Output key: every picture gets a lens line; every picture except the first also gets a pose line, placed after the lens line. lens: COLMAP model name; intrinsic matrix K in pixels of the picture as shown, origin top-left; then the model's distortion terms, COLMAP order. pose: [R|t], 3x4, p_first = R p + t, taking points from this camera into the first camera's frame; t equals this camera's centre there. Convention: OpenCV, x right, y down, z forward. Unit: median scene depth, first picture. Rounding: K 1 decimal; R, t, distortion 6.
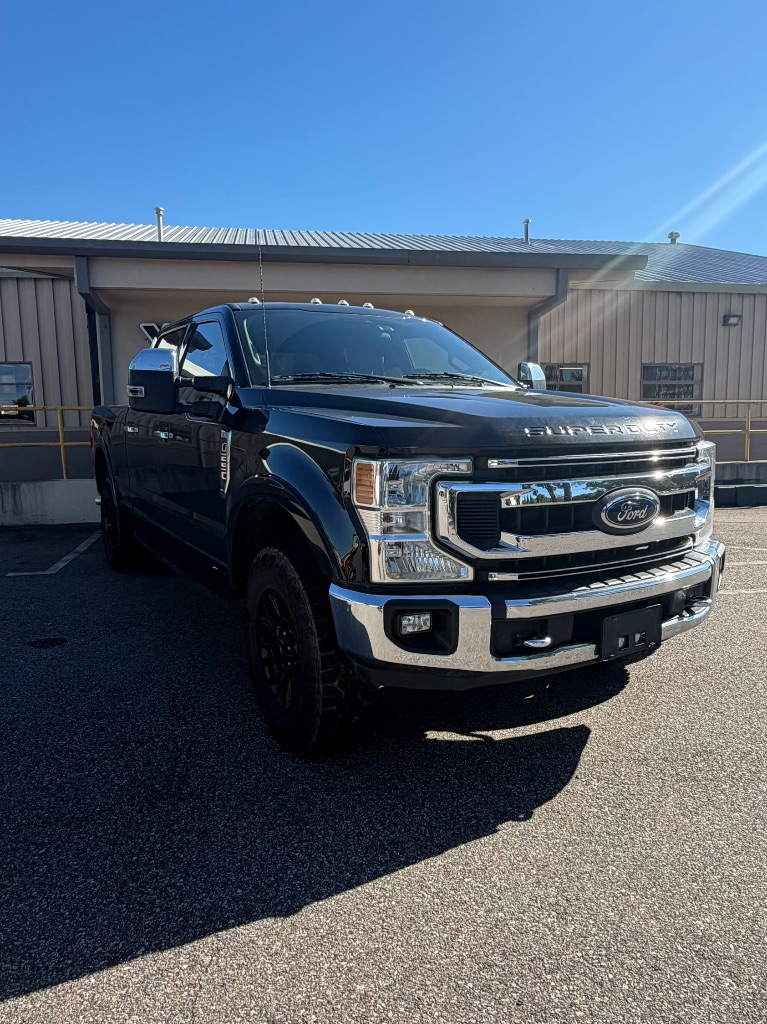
lens RADIAL K [[688.8, 0, 392.0], [0, 688.8, 513.9], [0, 0, 1]] dist [-0.000617, -0.000139]
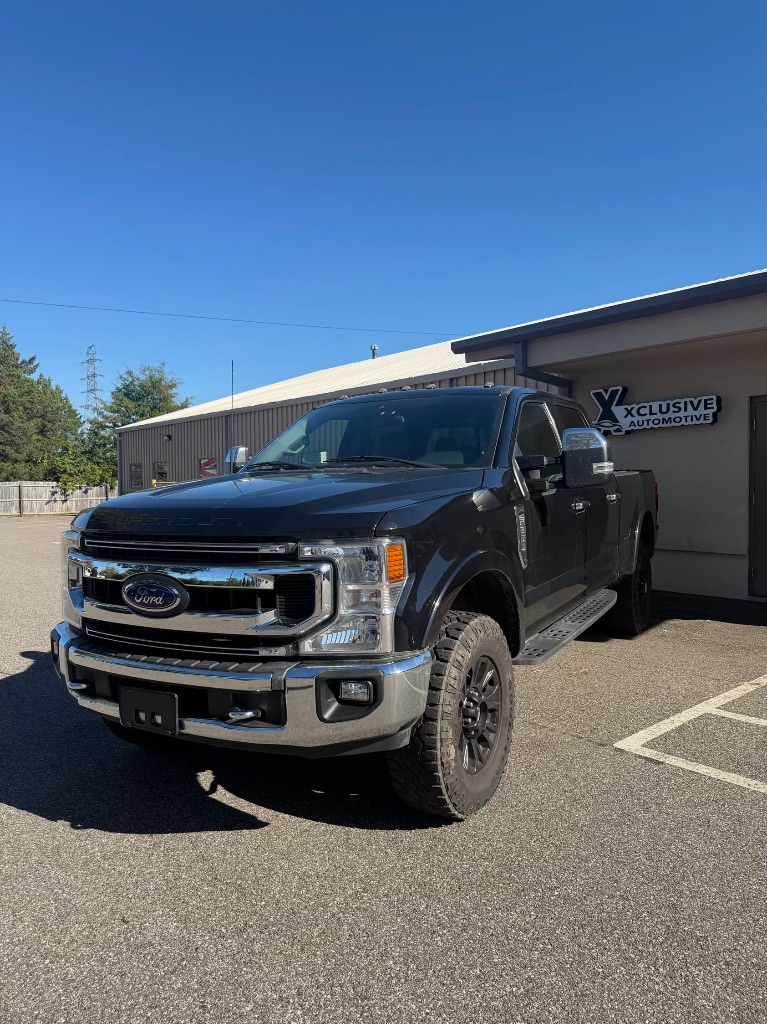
lens RADIAL K [[715.8, 0, 383.5], [0, 715.8, 512.0], [0, 0, 1]] dist [0.132689, -0.233699]
pose [[0.490700, 0.042951, -0.870270, 1.437103], [-0.110569, 0.993779, -0.013298, -0.152516], [0.864285, 0.102750, 0.492396, 0.698707]]
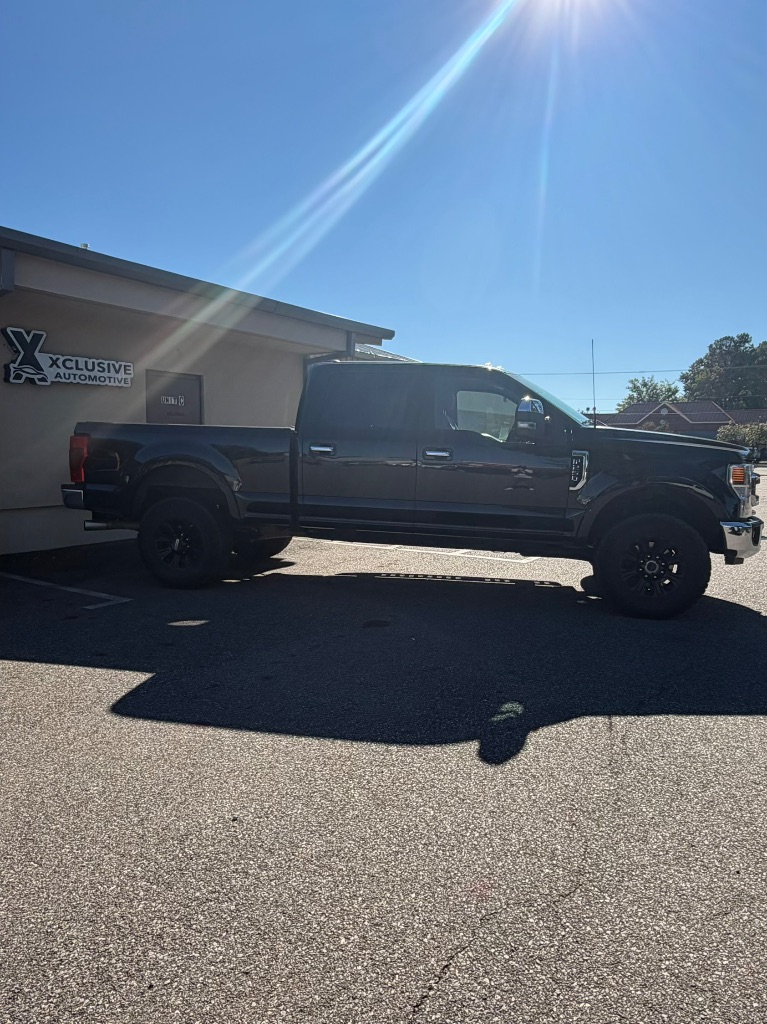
lens RADIAL K [[691.2, 0, 383.5], [0, 691.2, 512.0], [0, 0, 1]] dist [0.002918, -0.001524]
pose [[0.695327, -0.048664, 0.717045, -2.215846], [0.077857, 0.996934, -0.007840, 0.003641], [-0.714464, 0.061278, 0.696983, 0.204619]]
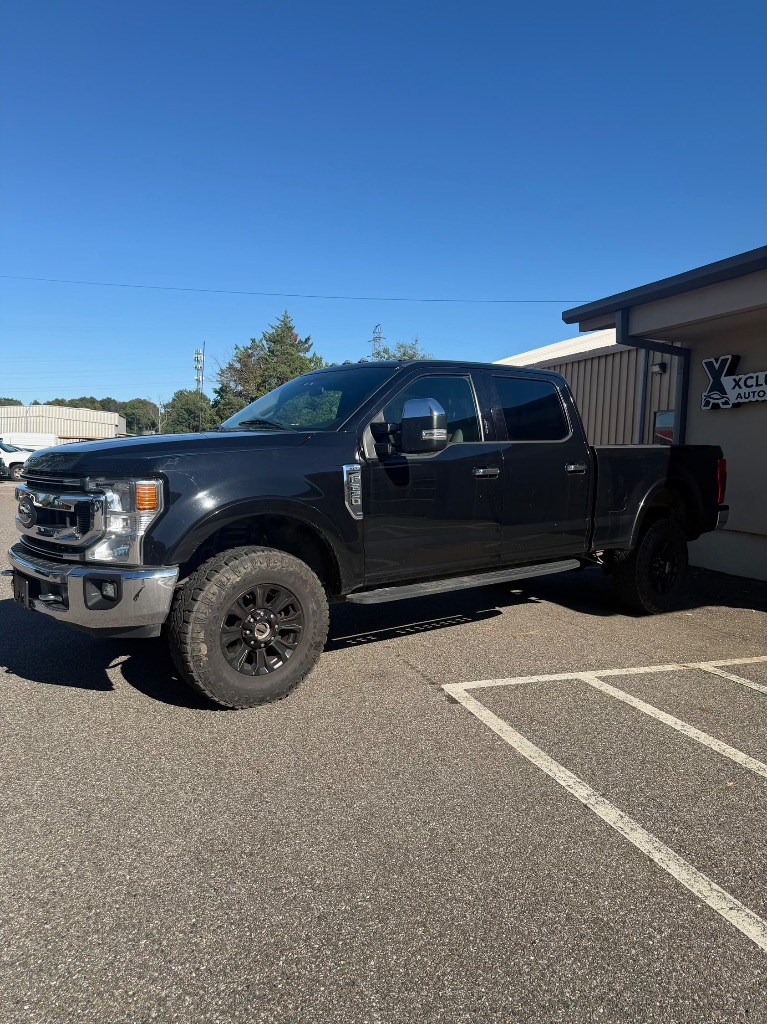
lens RADIAL K [[715.8, 0, 383.5], [0, 715.8, 512.0], [0, 0, 1]] dist [0.132689, -0.233699]
pose [[0.134228, 0.094847, -0.986401, 1.959819], [-0.156788, 0.984903, 0.073367, -0.238851], [0.978468, 0.144808, 0.147073, 1.464524]]
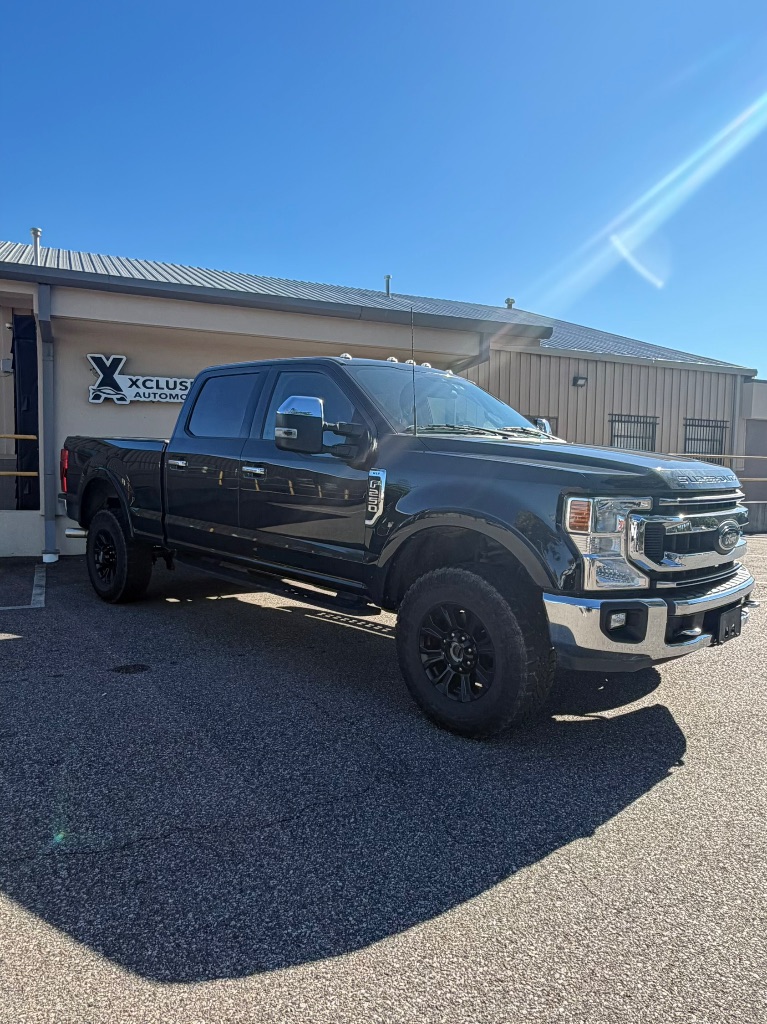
lens RADIAL K [[688.8, 0, 392.0], [0, 688.8, 513.9], [0, 0, 1]] dist [-0.000617, -0.000139]
pose [[0.966484, 0.012108, 0.256441, -0.638603], [0.001851, 0.998532, -0.054126, 0.021224], [-0.256720, 0.052786, 0.965043, -0.166574]]
